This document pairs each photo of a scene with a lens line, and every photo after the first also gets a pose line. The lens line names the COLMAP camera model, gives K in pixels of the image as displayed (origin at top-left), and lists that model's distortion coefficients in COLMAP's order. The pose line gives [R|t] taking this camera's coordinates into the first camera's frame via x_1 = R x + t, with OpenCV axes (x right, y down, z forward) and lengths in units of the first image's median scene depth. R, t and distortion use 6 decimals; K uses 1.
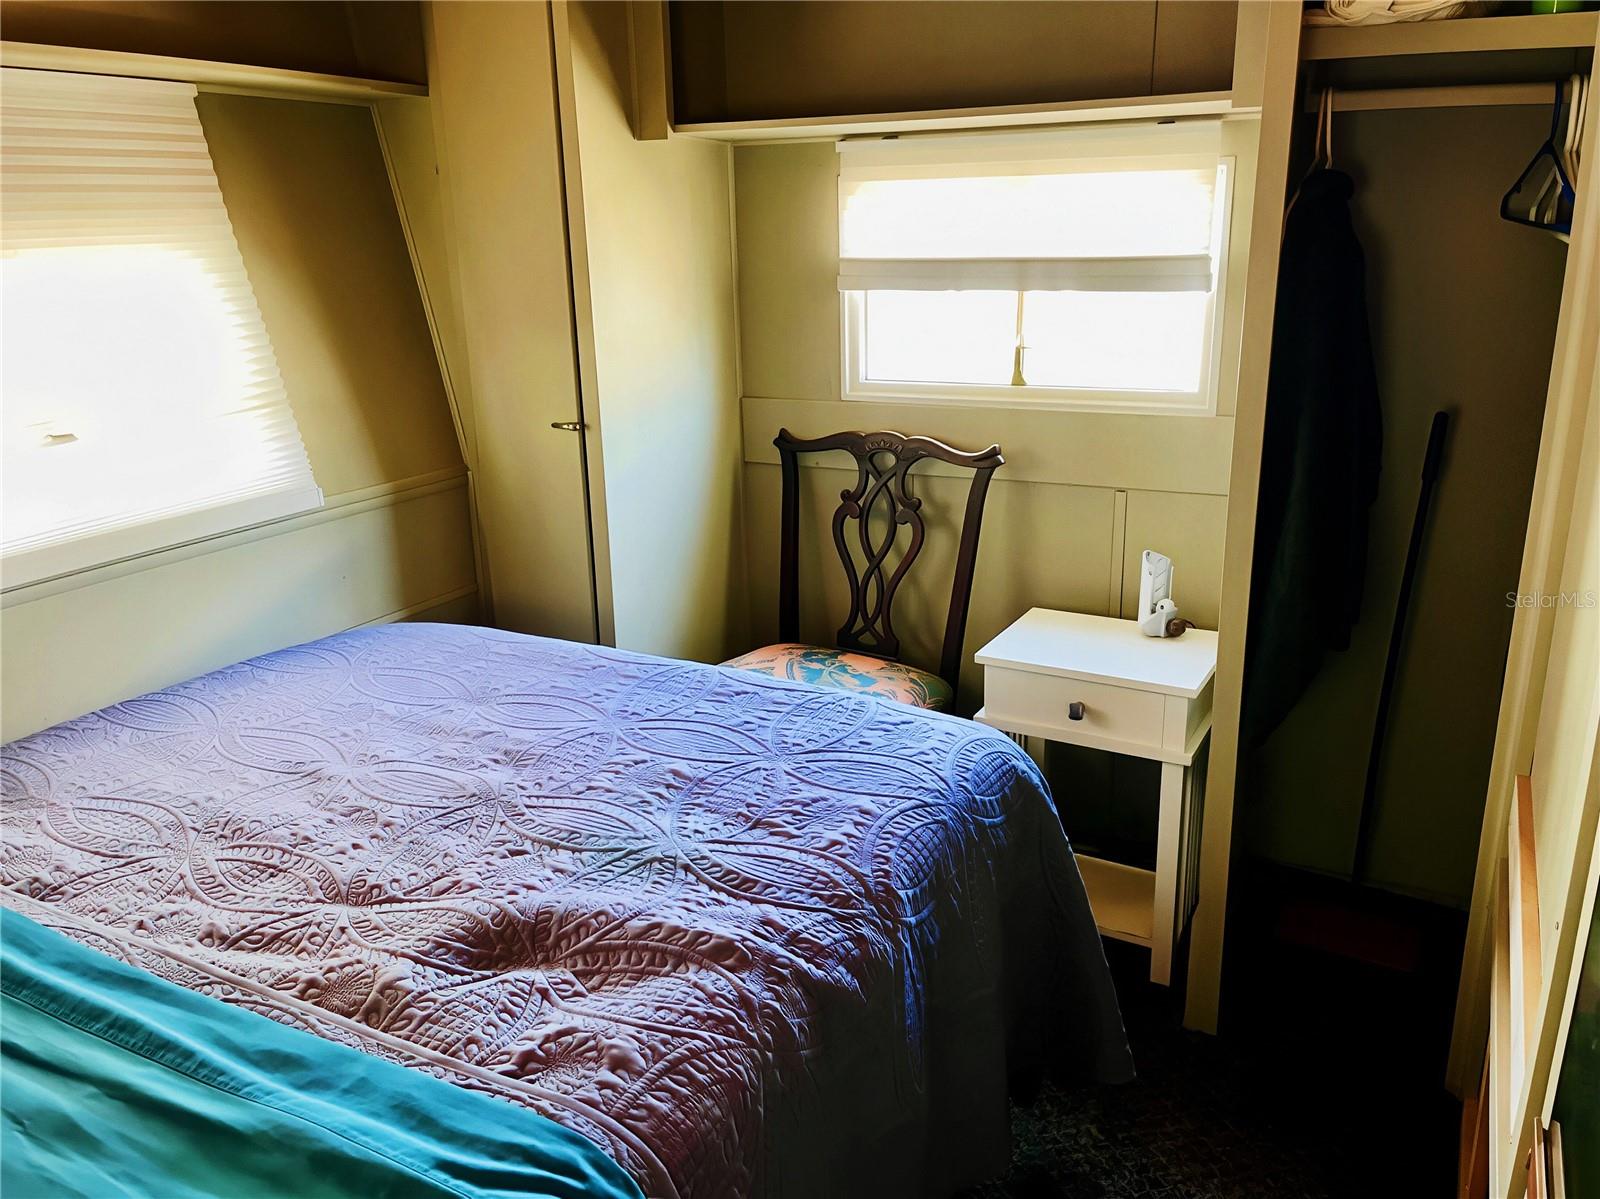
lens RADIAL K [[1248.9, 0, 807.4], [0, 1248.9, 582.1], [0, 0, 1]] dist [0.076390, -0.095143]
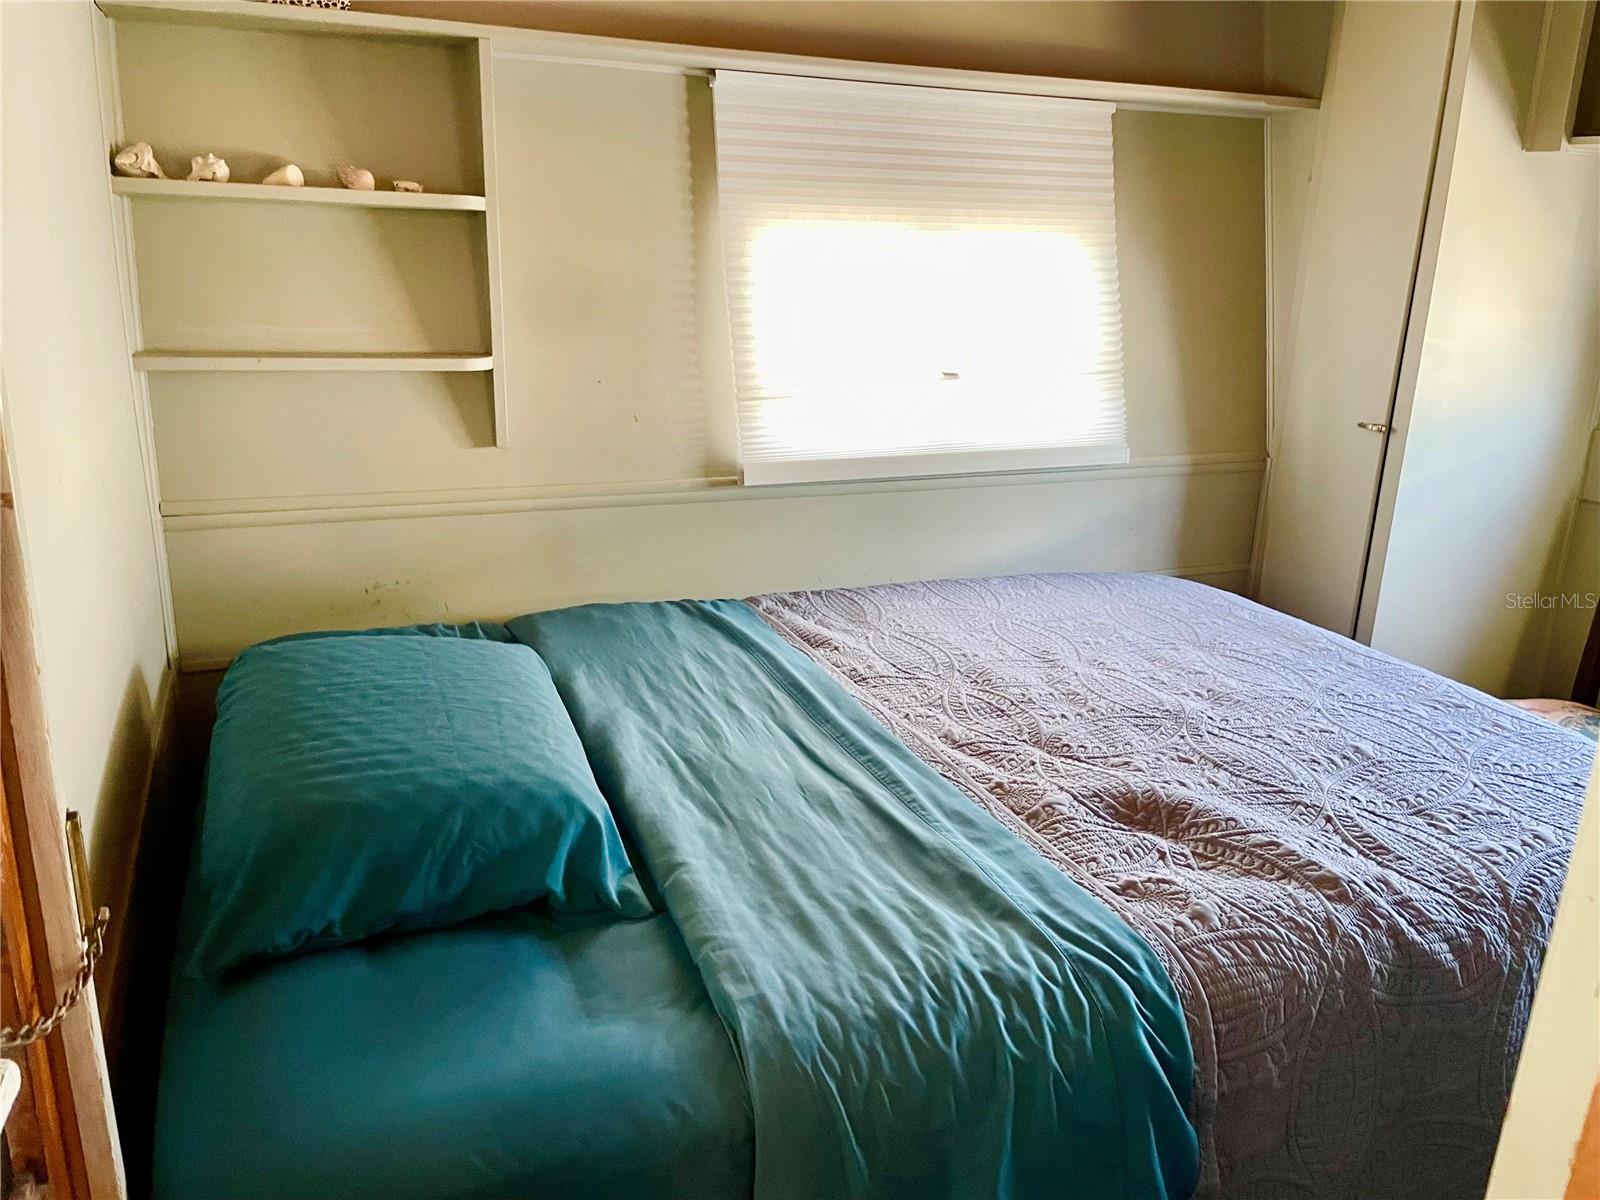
lens RADIAL K [[1248.9, 0, 794.2], [0, 1248.9, 583.5], [0, 0, 1]] dist [0.076390, -0.095143]
pose [[0.772736, 0.221838, -0.594699, 0.154270], [-0.222670, 0.972134, 0.073300, 0.051489], [0.594388, 0.075780, 0.800600, -0.175271]]
